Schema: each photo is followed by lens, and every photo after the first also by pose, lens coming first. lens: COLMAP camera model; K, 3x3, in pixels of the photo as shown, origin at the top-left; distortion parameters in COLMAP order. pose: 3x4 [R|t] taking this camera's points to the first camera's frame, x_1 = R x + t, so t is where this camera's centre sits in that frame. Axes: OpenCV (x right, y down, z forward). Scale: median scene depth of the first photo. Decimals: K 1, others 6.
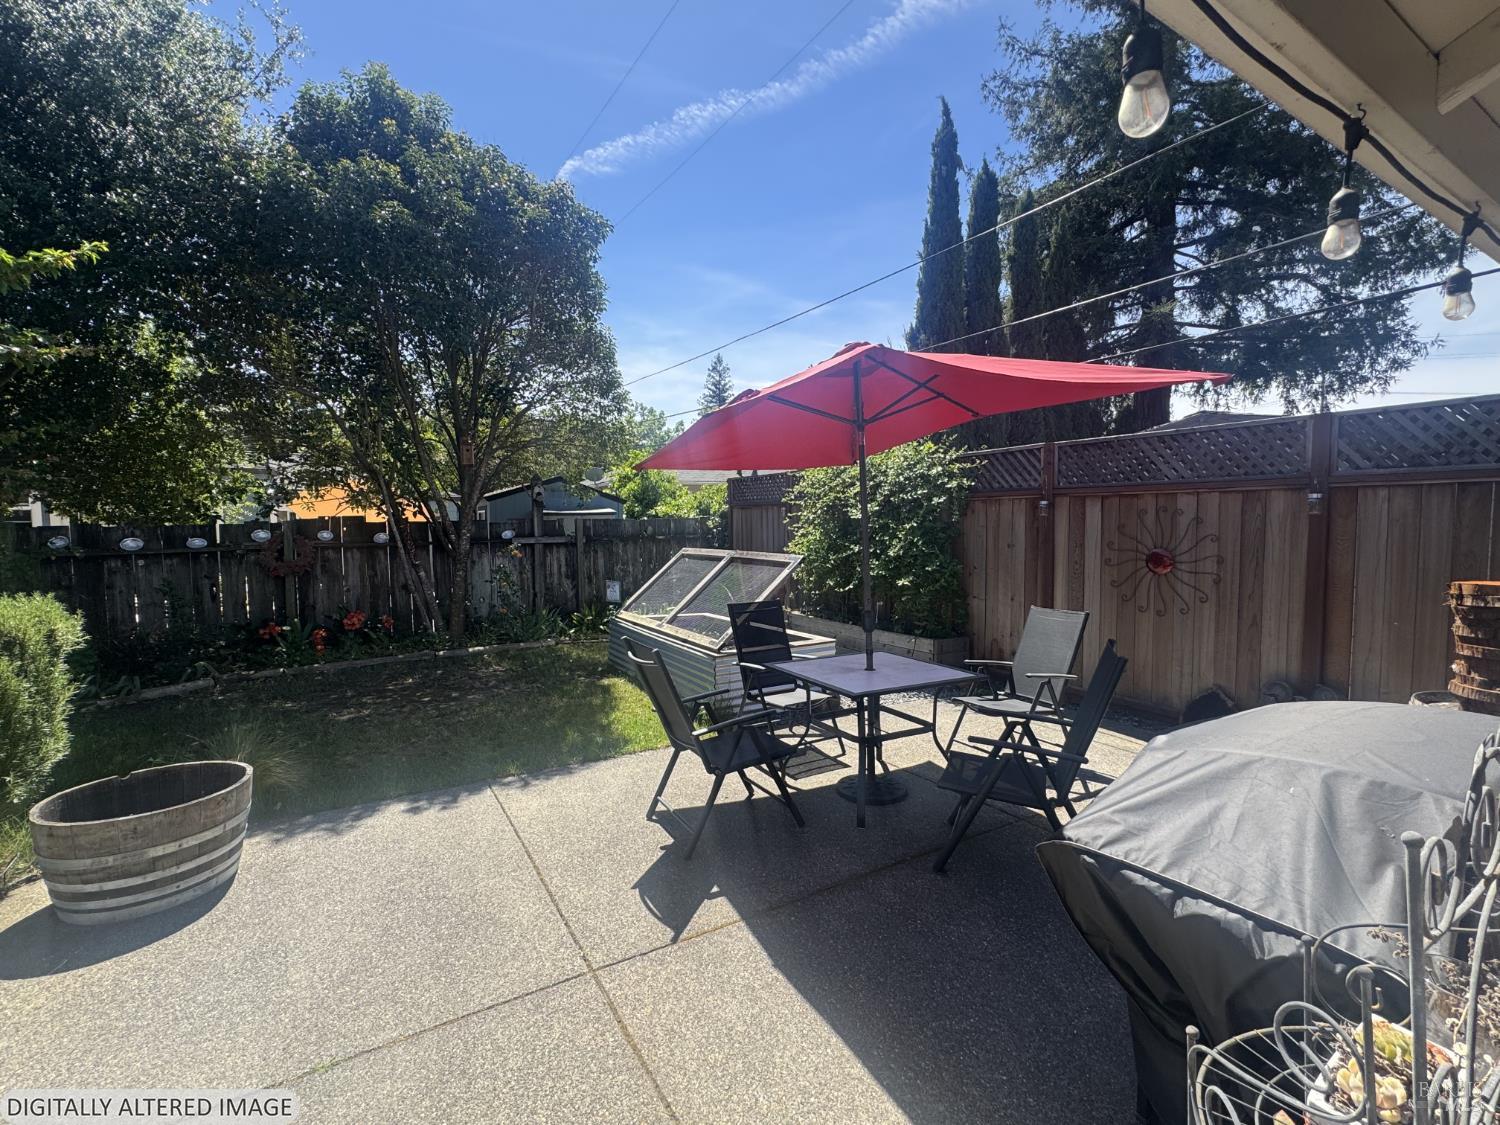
lens RADIAL K [[653.4, 0, 750.0], [0, 653.4, 562.5], [0, 0, 1]] dist [0.000634, 0.000011]
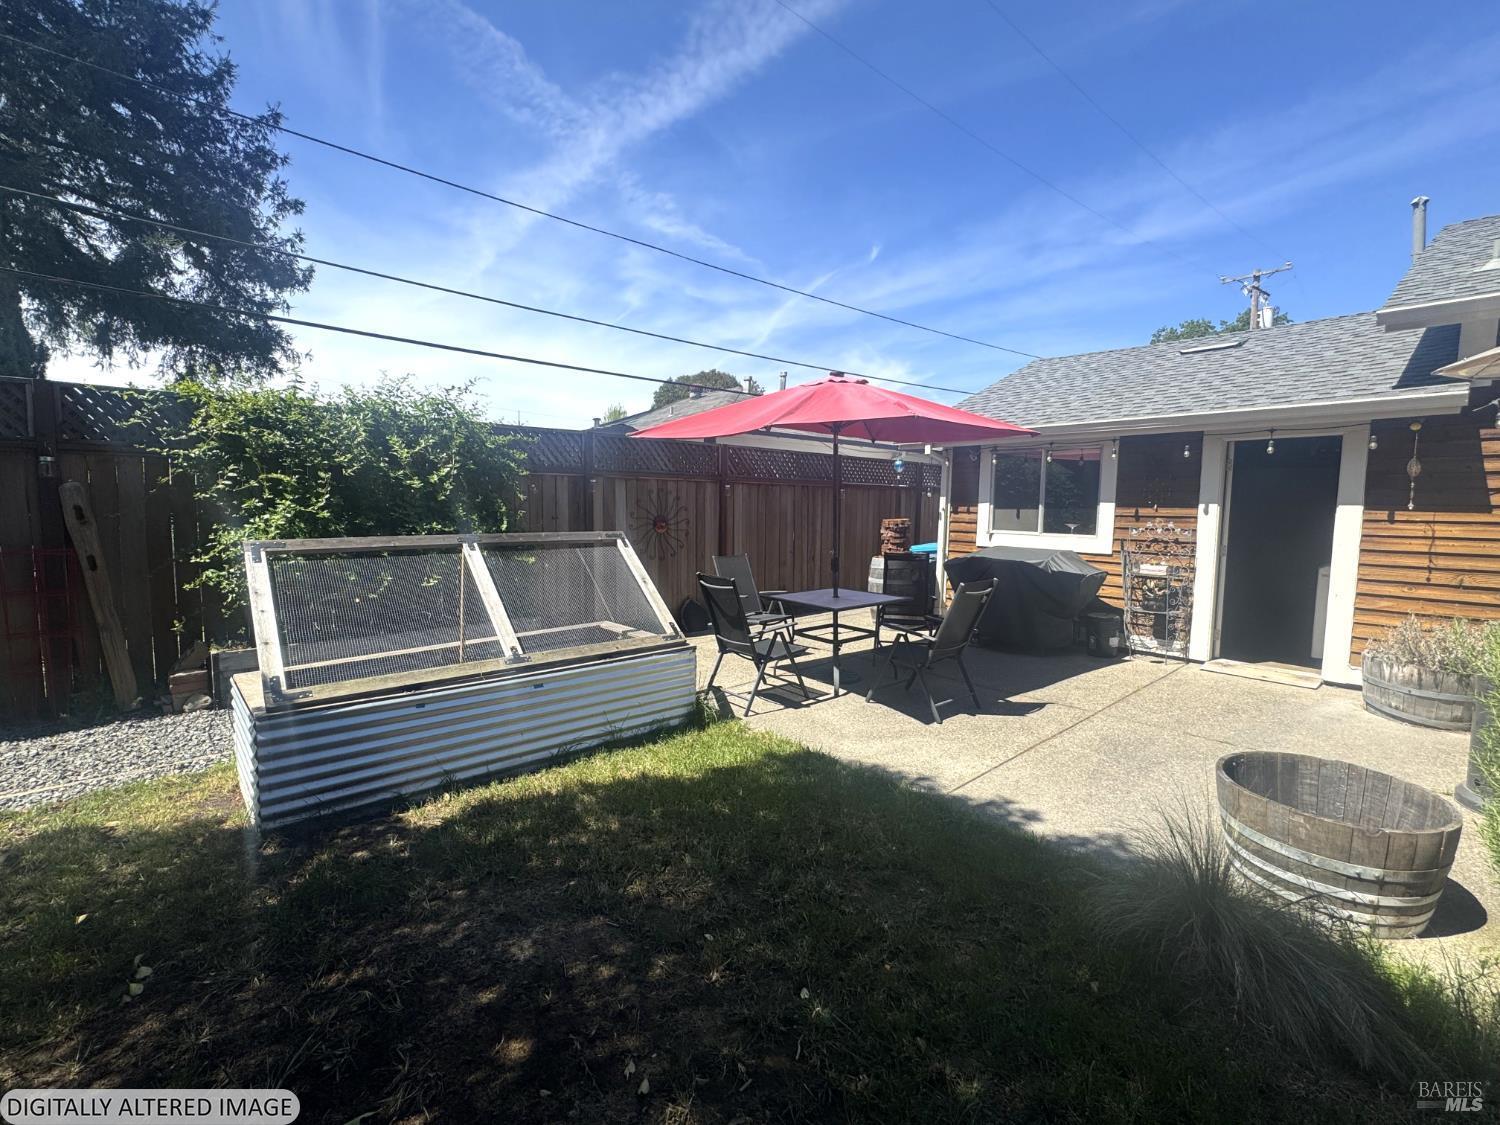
lens RADIAL K [[653.4, 0, 750.0], [0, 653.4, 562.5], [0, 0, 1]] dist [0.000634, 0.000011]
pose [[-0.168092, -0.085151, 0.982087, -0.970378], [0.048881, 0.994317, 0.094578, -0.050685], [-0.984559, 0.063903, -0.162974, 1.127181]]
